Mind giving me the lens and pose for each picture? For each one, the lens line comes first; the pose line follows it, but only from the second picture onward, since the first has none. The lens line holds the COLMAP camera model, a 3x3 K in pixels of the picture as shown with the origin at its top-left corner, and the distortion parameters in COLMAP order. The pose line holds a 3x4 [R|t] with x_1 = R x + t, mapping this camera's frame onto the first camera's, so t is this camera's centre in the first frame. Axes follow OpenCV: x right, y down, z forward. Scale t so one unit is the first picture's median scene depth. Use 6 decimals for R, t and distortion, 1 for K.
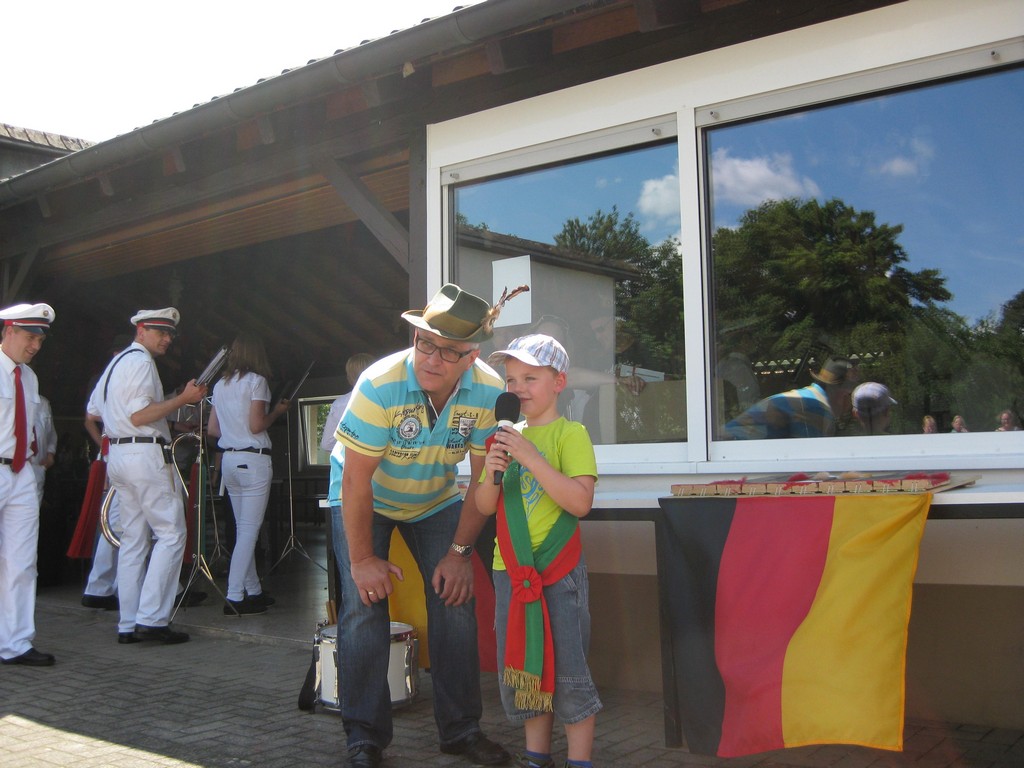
lens RADIAL K [[1100.7, 0, 487.9], [0, 1100.7, 384.4], [0, 0, 1]] dist [-0.157846, 0.051438]
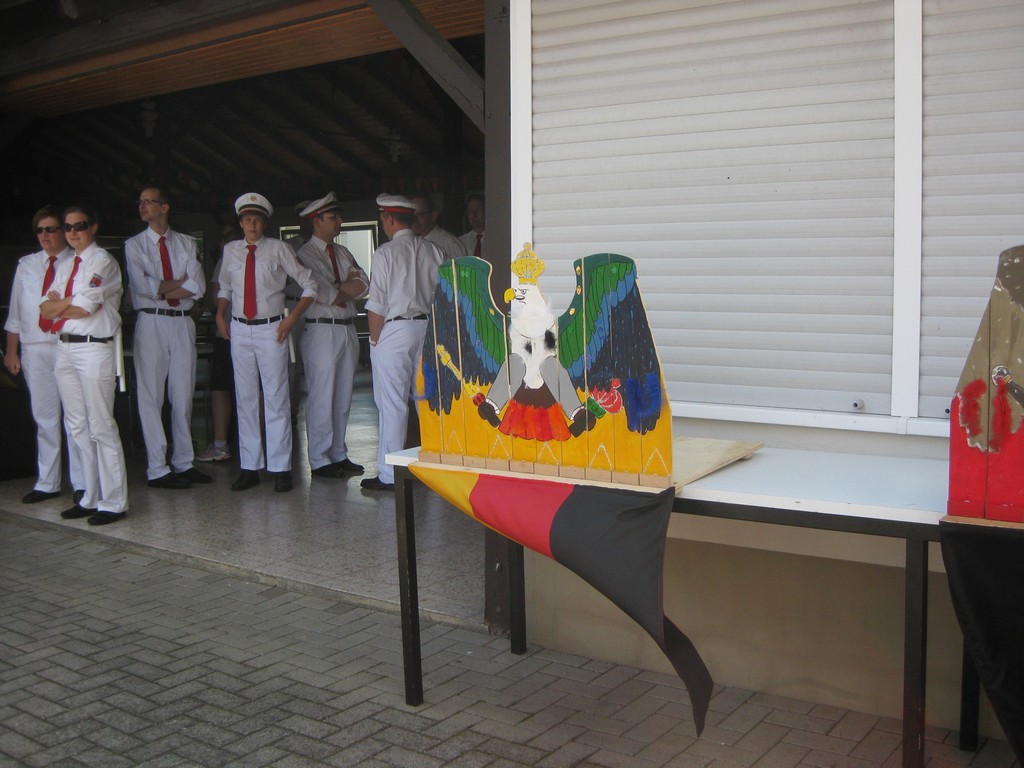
lens RADIAL K [[1100.7, 0, 487.9], [0, 1100.7, 384.4], [0, 0, 1]] dist [-0.157846, 0.051438]
pose [[0.999559, 0.001870, 0.029651, -0.092286], [-0.006922, 0.985215, 0.171185, -0.058392], [-0.028893, -0.171315, 0.984793, 0.238560]]
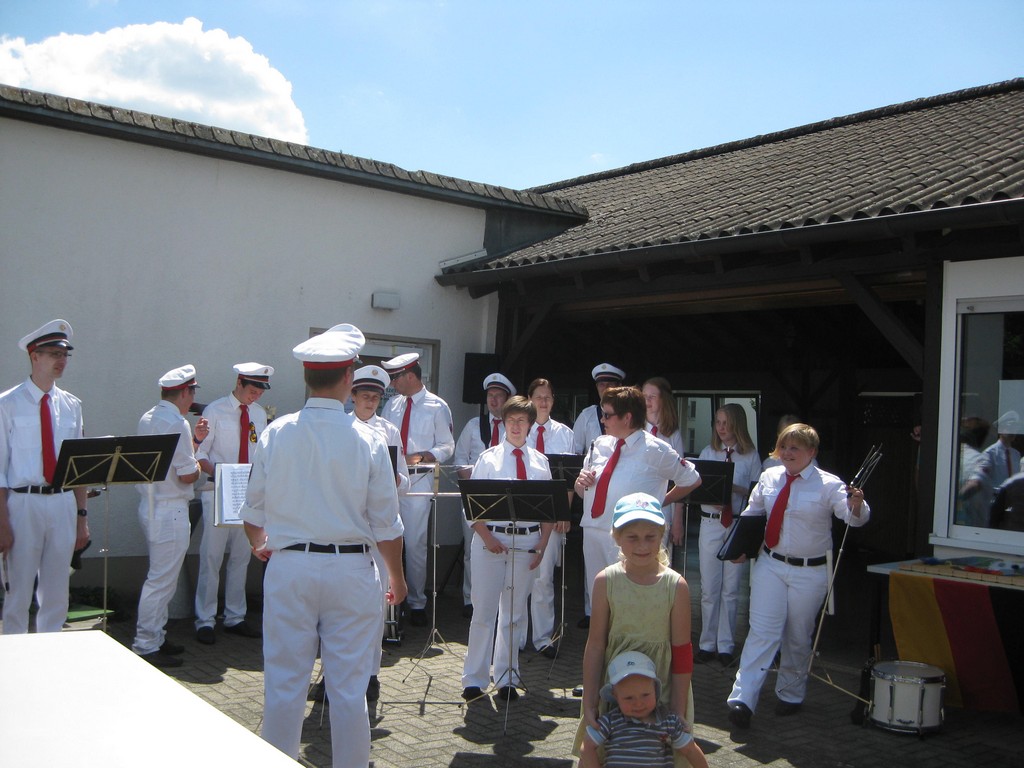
lens RADIAL K [[1100.7, 0, 487.9], [0, 1100.7, 384.4], [0, 0, 1]] dist [-0.157846, 0.051438]
pose [[0.962092, 0.055219, -0.267076, -0.230156], [-0.044010, 0.997888, 0.047779, -0.137818], [0.269150, -0.034214, 0.962490, -0.325639]]
